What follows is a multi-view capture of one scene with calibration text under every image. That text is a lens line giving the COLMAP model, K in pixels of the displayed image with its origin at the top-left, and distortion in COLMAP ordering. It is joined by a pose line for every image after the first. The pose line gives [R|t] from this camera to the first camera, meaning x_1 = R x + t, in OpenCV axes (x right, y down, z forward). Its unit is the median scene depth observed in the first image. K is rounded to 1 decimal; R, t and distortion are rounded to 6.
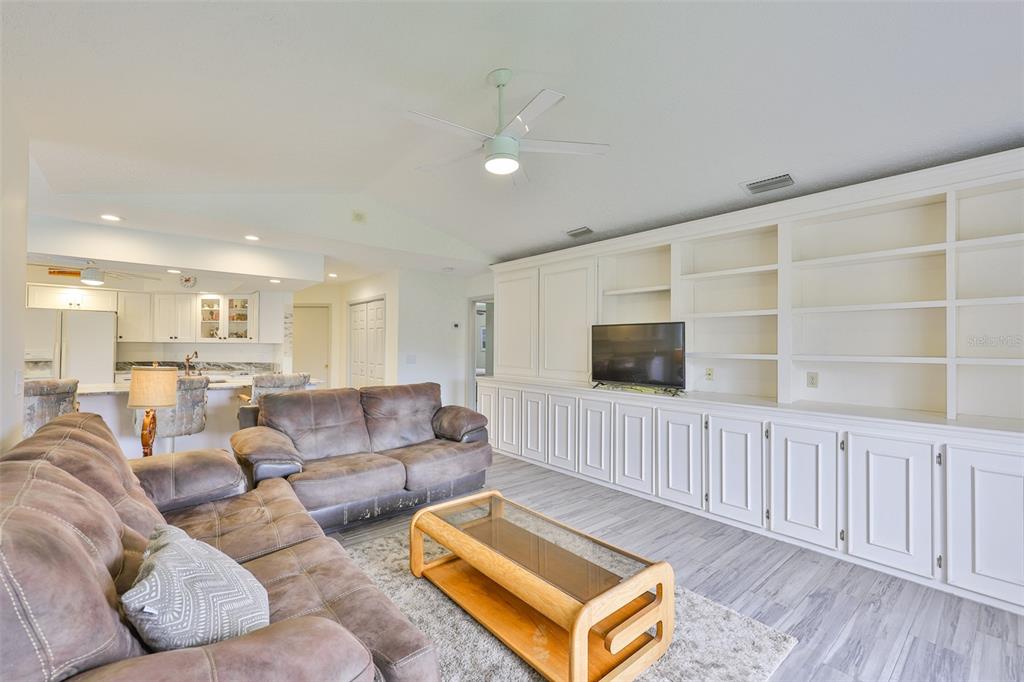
lens RADIAL K [[443.4, 0, 509.6], [0, 443.4, 339.7], [0, 0, 1]] dist [-0.001377, -0.000037]
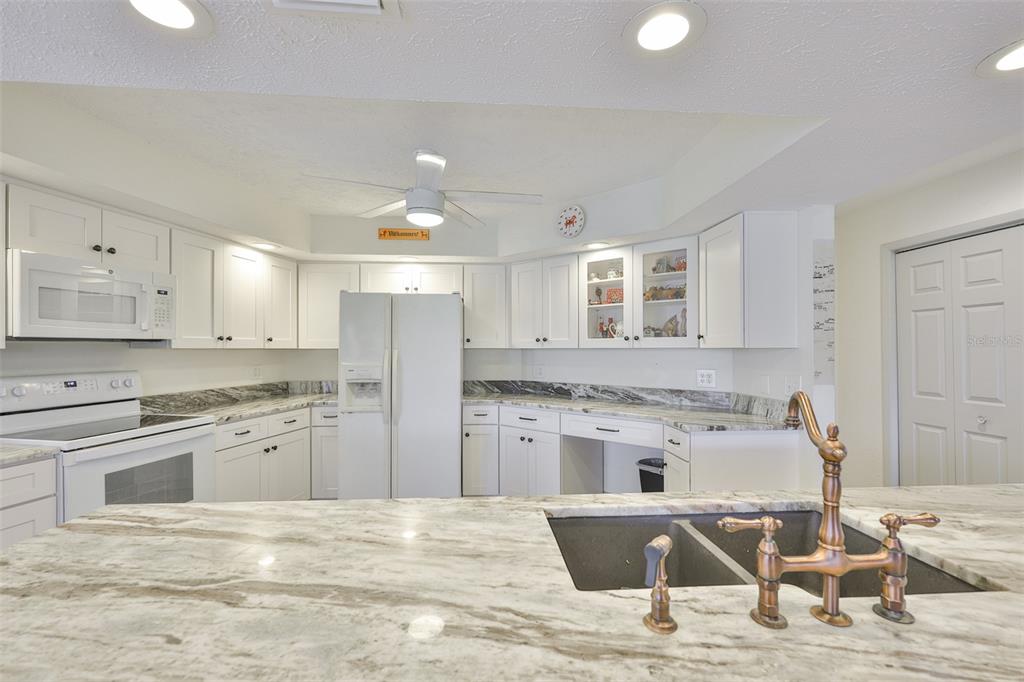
lens RADIAL K [[443.4, 0, 478.2], [0, 443.4, 348.1], [0, 0, 1]] dist [-0.001377, -0.000037]
pose [[0.774136, -0.009535, -0.632947, -0.472297], [0.014268, 0.999895, 0.002388, 0.003596], [0.632858, -0.010880, 0.774191, 0.525580]]
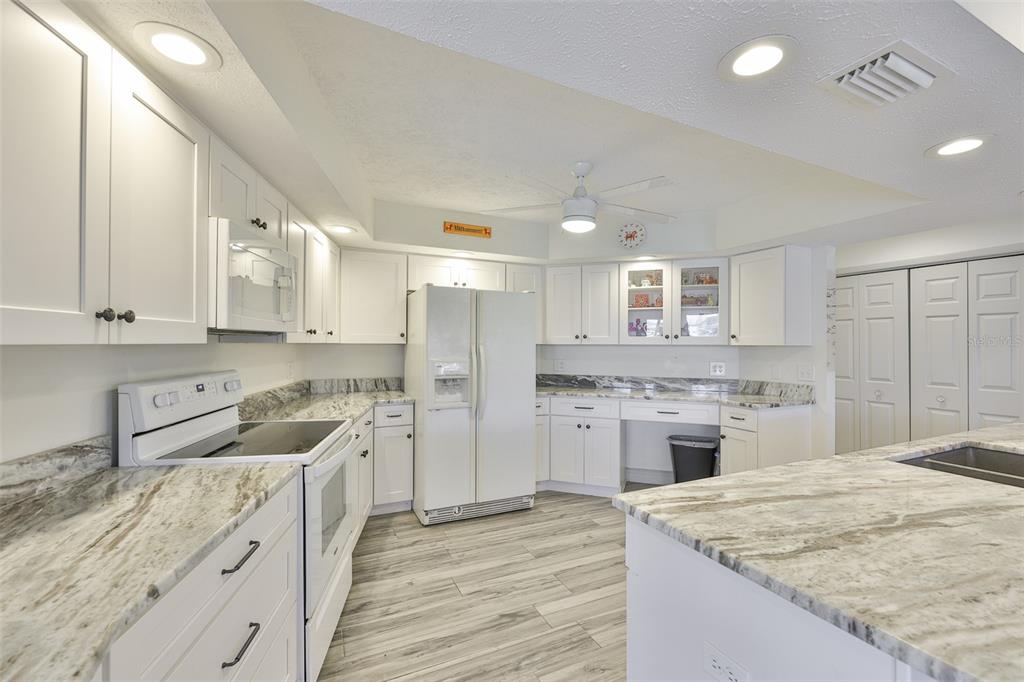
lens RADIAL K [[443.4, 0, 505.0], [0, 443.4, 343.6], [0, 0, 1]] dist [-0.001377, -0.000037]
pose [[0.954427, -0.003020, -0.298430, -0.678883], [0.005794, 0.999948, 0.008409, -0.000716], [0.298389, -0.009755, 0.954394, 0.383445]]
